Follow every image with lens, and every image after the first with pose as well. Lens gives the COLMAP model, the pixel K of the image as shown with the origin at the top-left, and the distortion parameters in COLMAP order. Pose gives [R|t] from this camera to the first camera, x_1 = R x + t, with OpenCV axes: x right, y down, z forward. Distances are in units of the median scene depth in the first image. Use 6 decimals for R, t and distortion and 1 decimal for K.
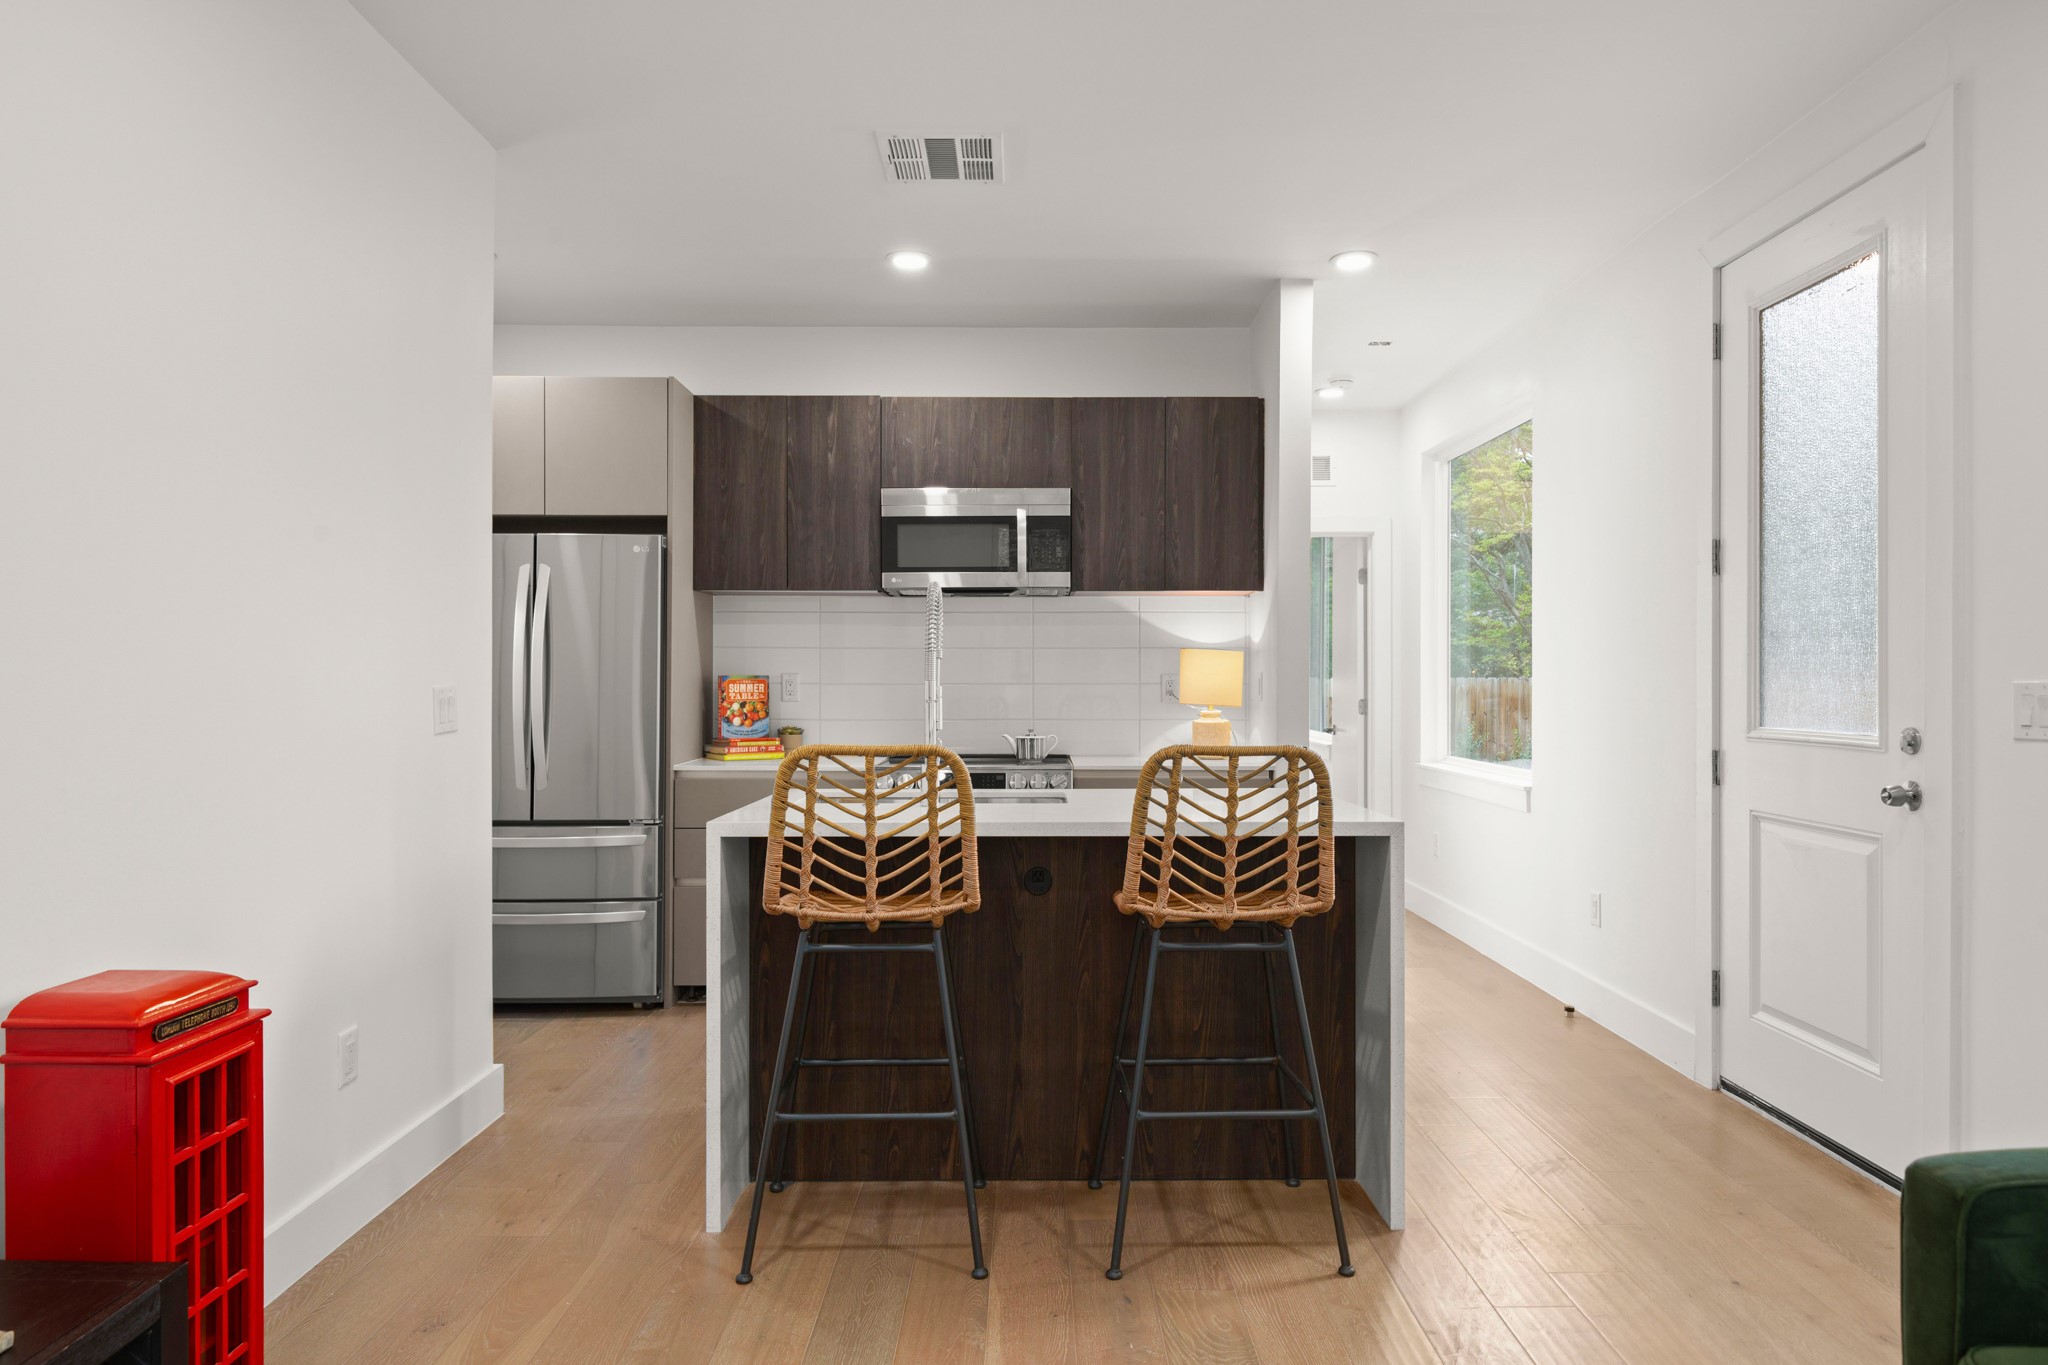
lens RADIAL K [[1313.6, 0, 1024.0], [0, 1313.6, 682.5], [0, 0, 1]] dist [-0.004530, -0.000225]
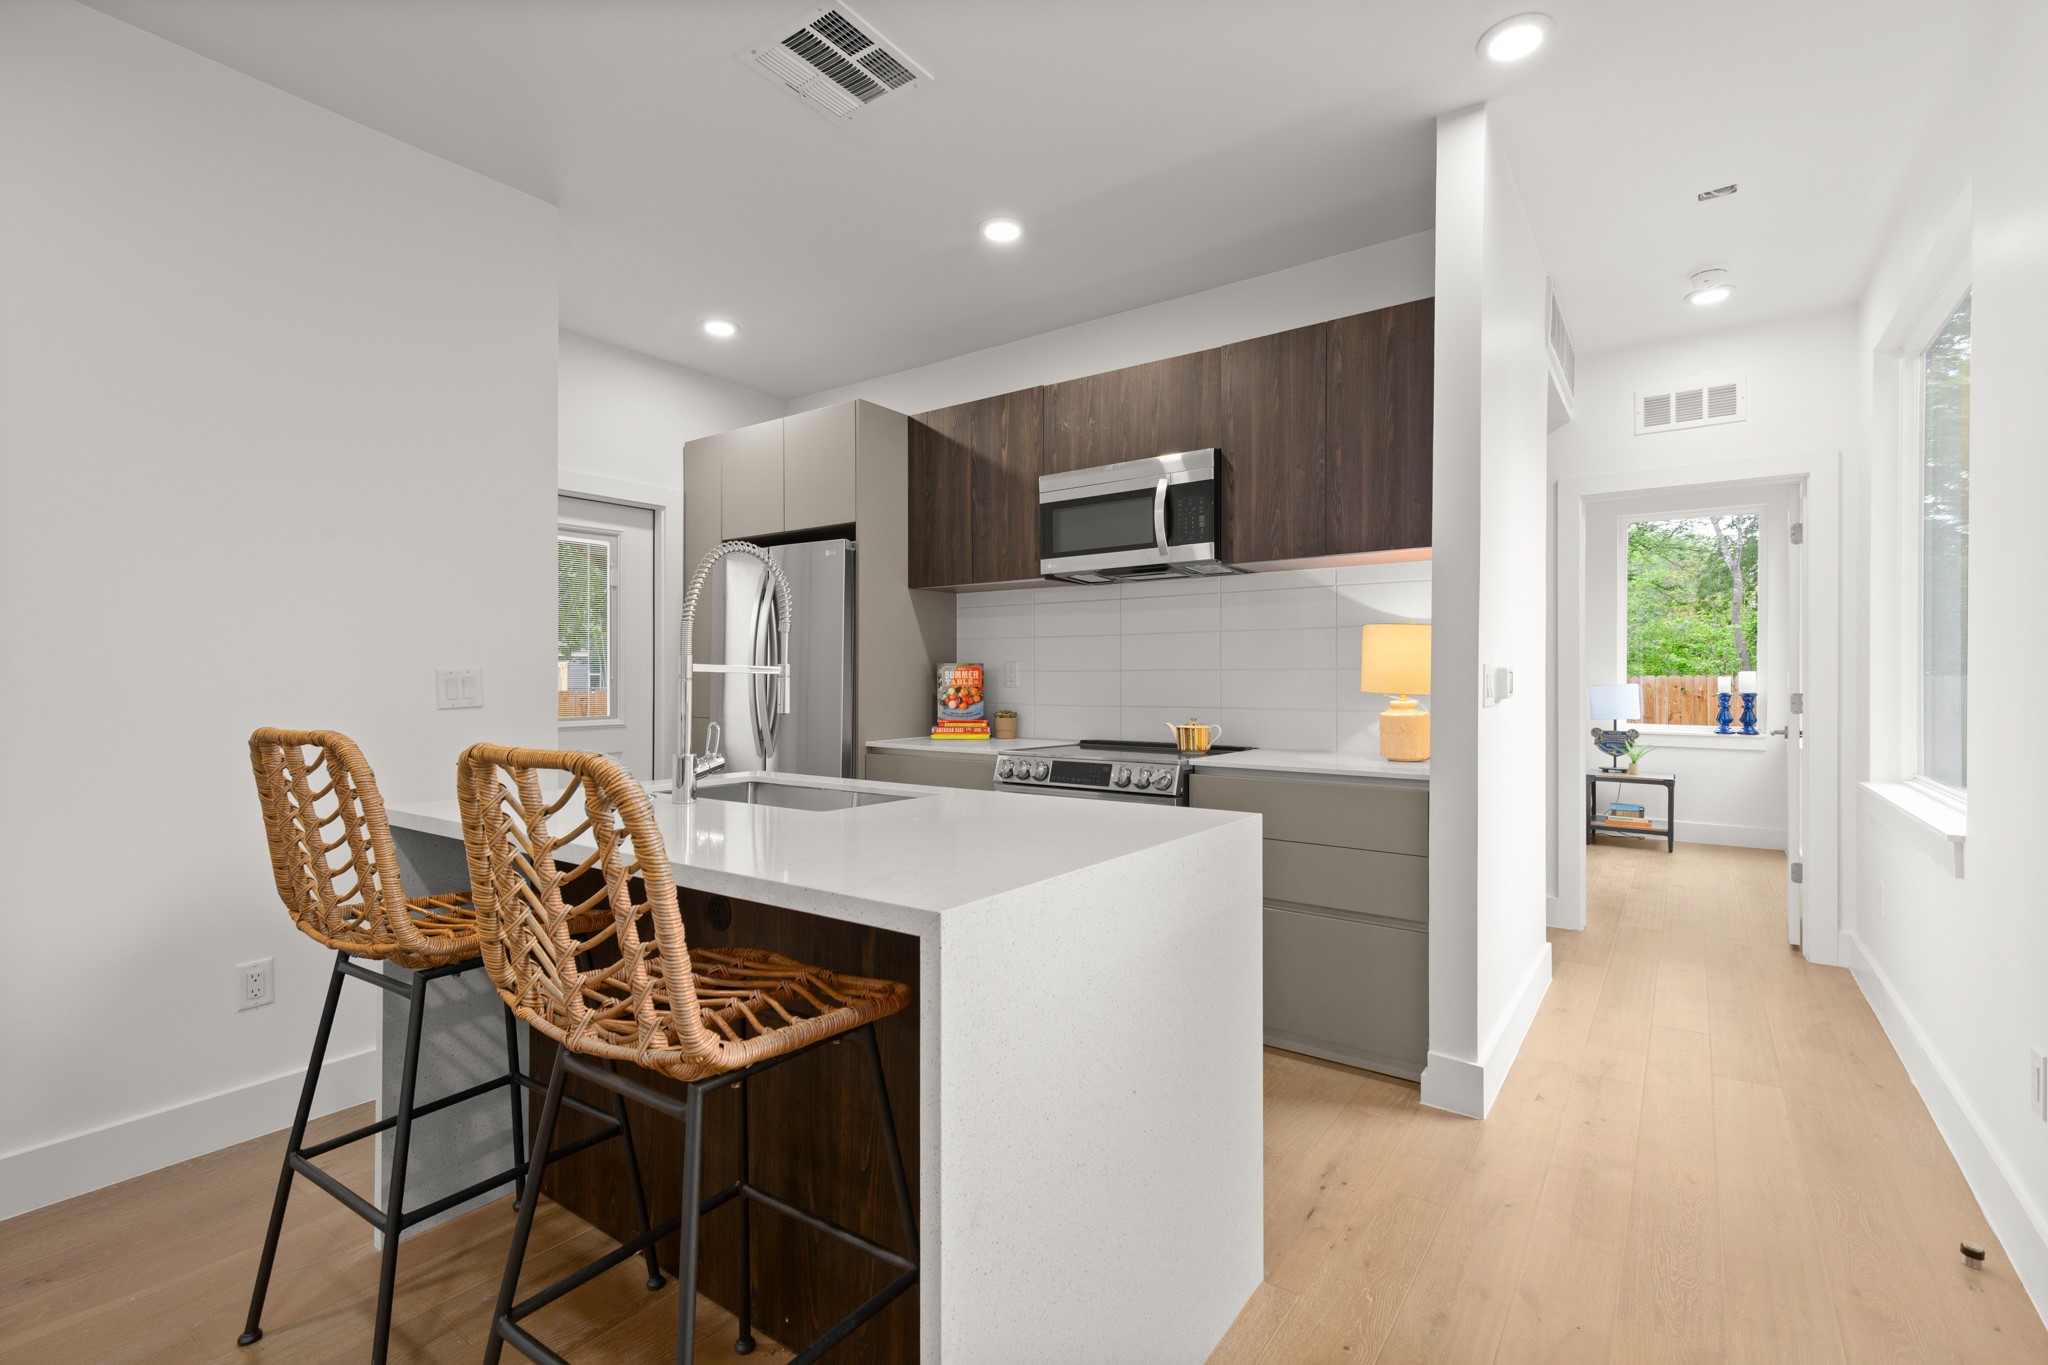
lens RADIAL K [[912.0, 0, 1024.0], [0, 912.0, 682.5], [0, 0, 1]] dist [0.003746, 0.000127]
pose [[0.807963, 0.001905, -0.589230, 0.293856], [-0.002212, 0.999998, 0.000201, 0.010963], [0.589229, 0.001141, 0.807965, 0.421410]]
